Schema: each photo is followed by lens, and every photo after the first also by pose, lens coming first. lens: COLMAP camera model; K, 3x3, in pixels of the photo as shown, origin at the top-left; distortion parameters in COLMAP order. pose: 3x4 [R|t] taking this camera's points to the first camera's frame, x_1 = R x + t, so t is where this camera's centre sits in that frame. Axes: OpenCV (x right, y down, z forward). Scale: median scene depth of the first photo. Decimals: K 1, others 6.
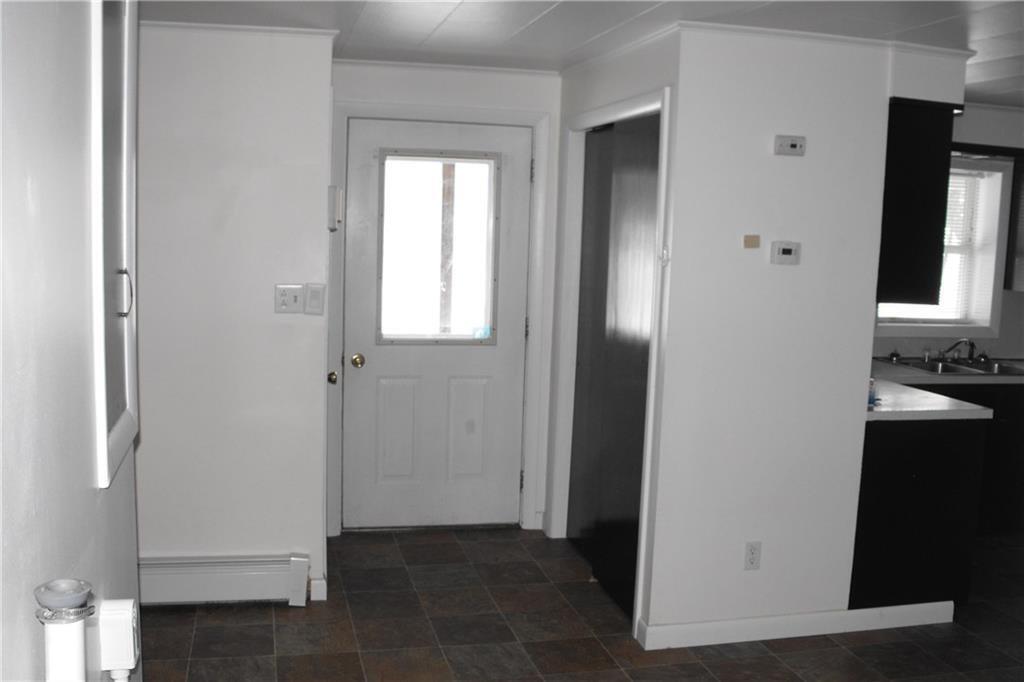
lens RADIAL K [[1025.1, 0, 512.0], [0, 1025.1, 341.0], [0, 0, 1]] dist [-0.218659, 0.240157]
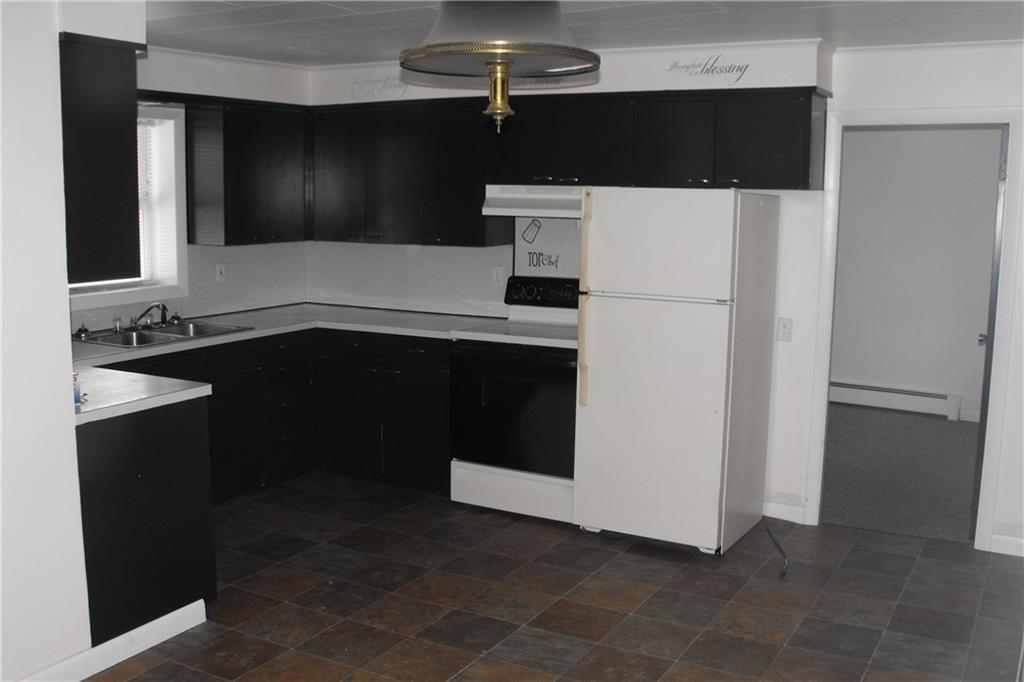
lens RADIAL K [[1025.1, 0, 512.0], [0, 1025.1, 341.0], [0, 0, 1]] dist [-0.218659, 0.240157]
pose [[0.688370, -0.141139, 0.711496, 0.018856], [0.102132, 0.989975, 0.097567, -0.023593], [-0.718133, 0.005504, 0.695884, 0.115137]]
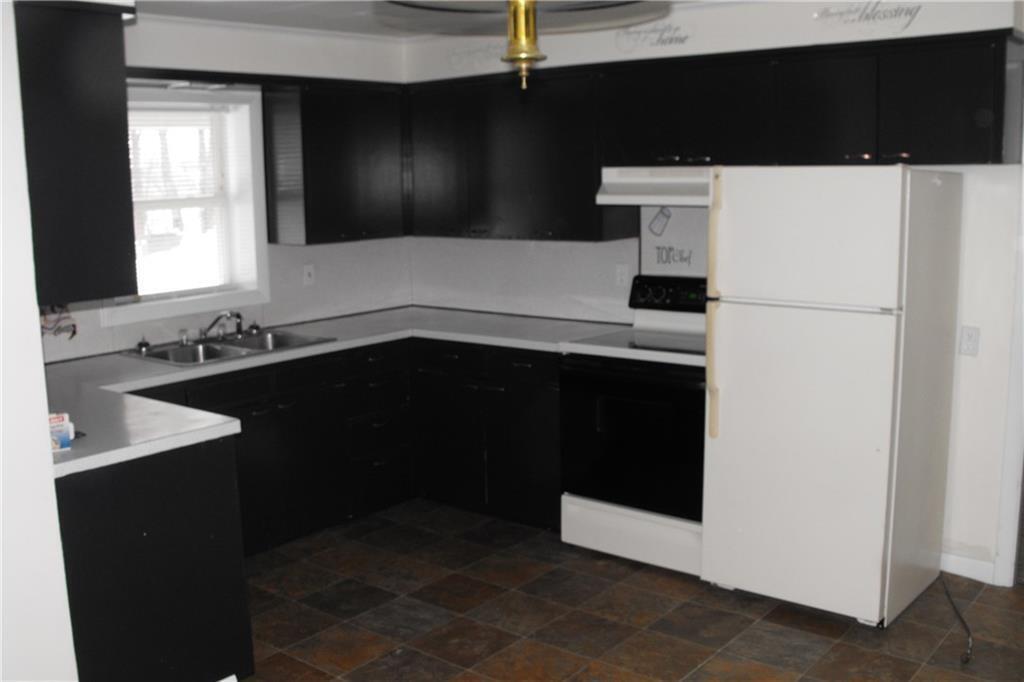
lens RADIAL K [[1025.1, 0, 512.0], [0, 1025.1, 341.0], [0, 0, 1]] dist [-0.218659, 0.240157]
pose [[0.798425, -0.154185, 0.582017, 0.157410], [0.123114, 0.988039, 0.092856, -0.026042], [-0.589372, -0.002484, 0.807858, 0.190091]]
